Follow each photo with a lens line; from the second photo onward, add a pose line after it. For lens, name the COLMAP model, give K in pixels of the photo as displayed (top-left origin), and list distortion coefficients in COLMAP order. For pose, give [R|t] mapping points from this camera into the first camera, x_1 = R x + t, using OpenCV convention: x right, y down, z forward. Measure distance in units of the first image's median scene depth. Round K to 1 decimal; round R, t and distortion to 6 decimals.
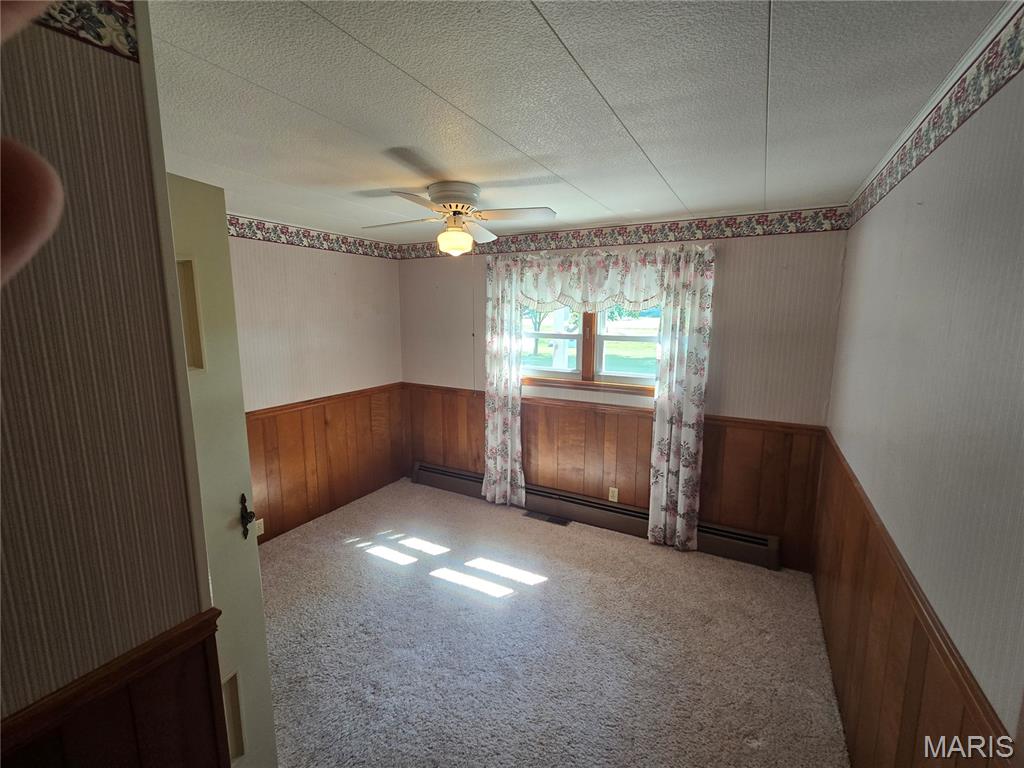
lens RADIAL K [[454.9, 0, 508.1], [0, 454.9, 382.5], [0, 0, 1]] dist [-0.000267, -0.000066]
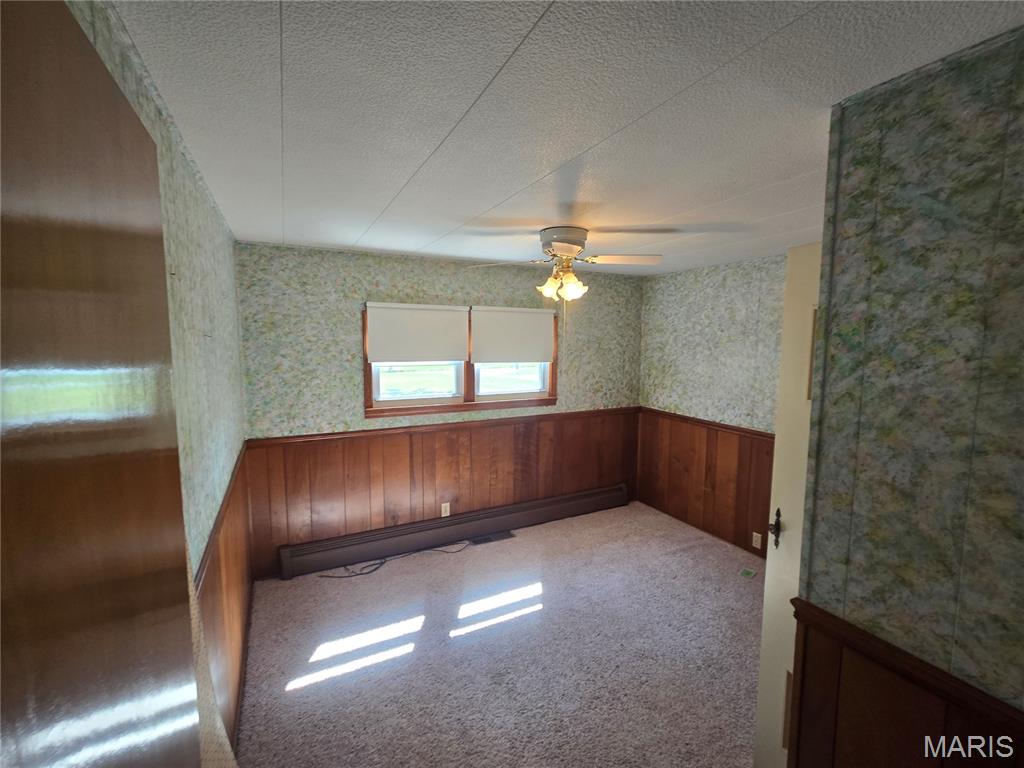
lens RADIAL K [[454.9, 0, 506.5], [0, 454.9, 385.3], [0, 0, 1]] dist [-0.000267, -0.000066]
pose [[0.579647, -0.106329, 0.807901, -0.623251], [0.133152, 0.990484, 0.034826, -0.067447], [-0.803916, 0.087387, 0.588288, 0.304767]]
